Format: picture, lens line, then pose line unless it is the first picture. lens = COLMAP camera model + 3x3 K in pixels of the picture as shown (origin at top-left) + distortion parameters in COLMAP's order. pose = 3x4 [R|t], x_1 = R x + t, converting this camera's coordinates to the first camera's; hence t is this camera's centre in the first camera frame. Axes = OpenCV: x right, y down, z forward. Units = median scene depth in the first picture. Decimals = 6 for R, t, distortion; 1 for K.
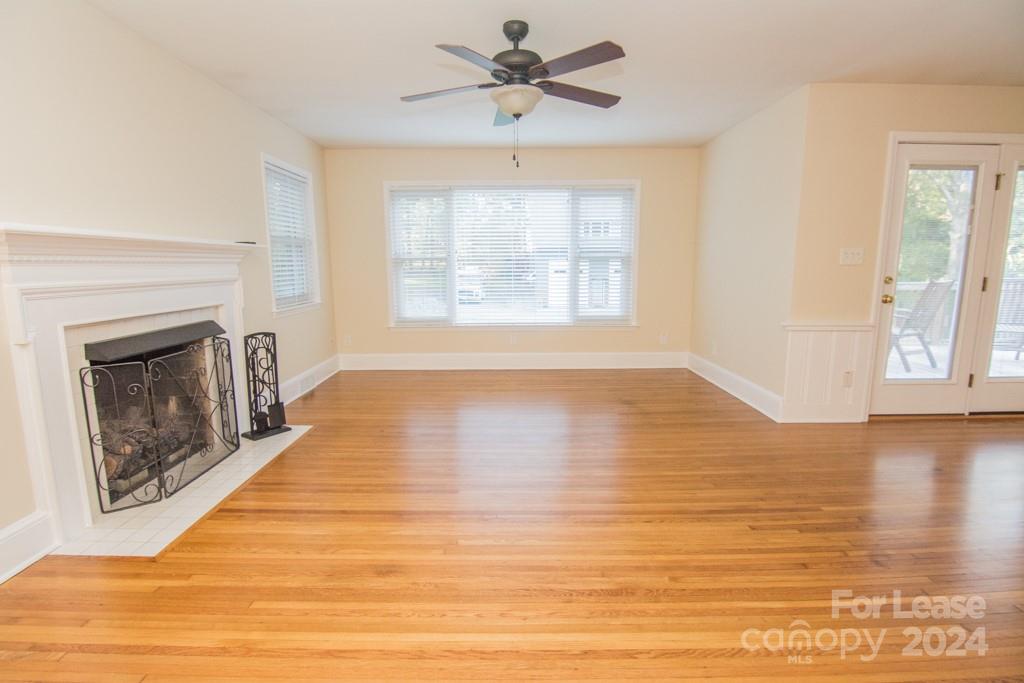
lens RADIAL K [[503.4, 0, 515.6], [0, 503.4, 340.4], [0, 0, 1]] dist [-0.004519, -0.008588]
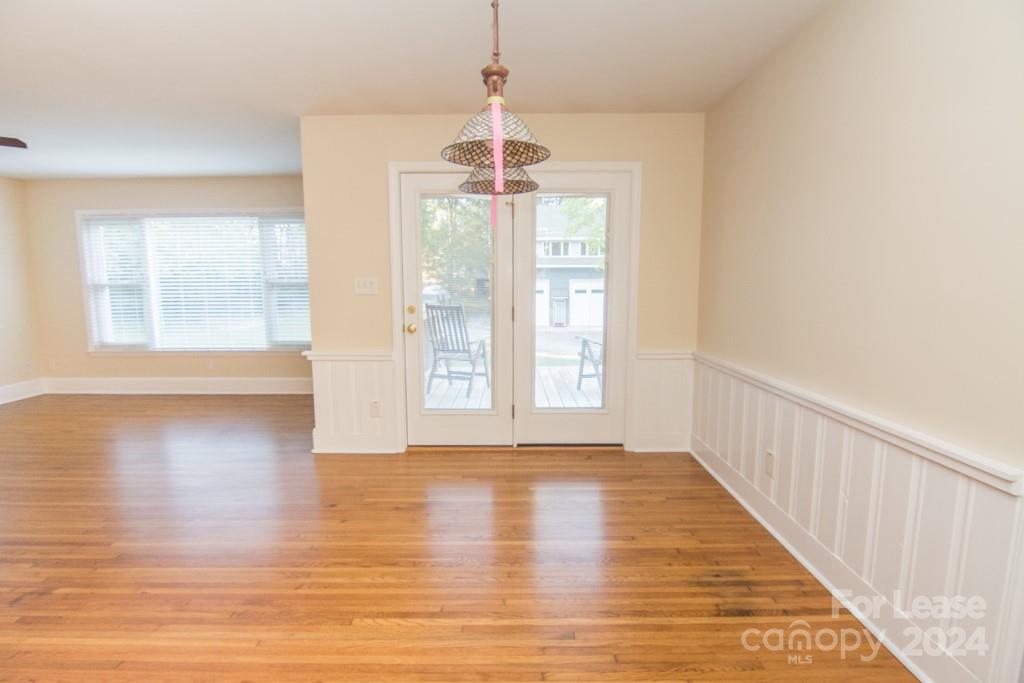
lens RADIAL K [[503.4, 0, 513.2], [0, 503.4, 345.3], [0, 0, 1]] dist [-0.004519, -0.008588]
pose [[0.999811, 0.002966, -0.019237, 0.994450], [-0.003483, 0.999632, -0.026911, -0.024445], [0.019150, 0.026972, 0.999453, 0.009254]]
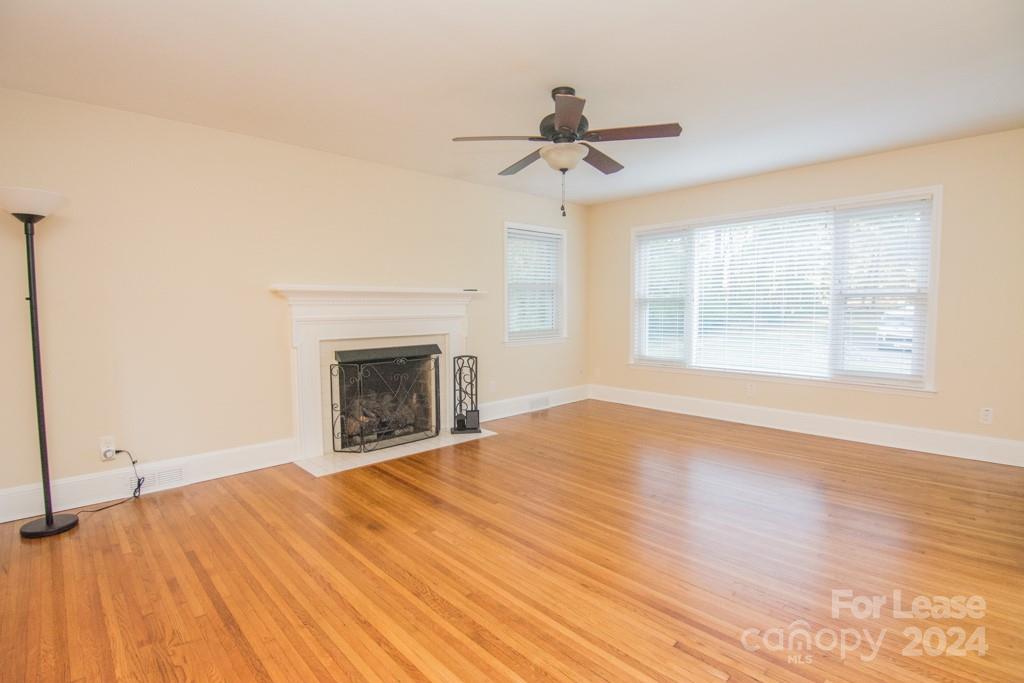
lens RADIAL K [[503.4, 0, 511.7], [0, 503.4, 343.2], [0, 0, 1]] dist [-0.004519, -0.008588]
pose [[0.680576, 0.053576, -0.730716, 0.550680], [-0.105300, 0.994121, -0.025186, -0.026725], [0.725071, 0.094086, 0.682216, 0.159794]]
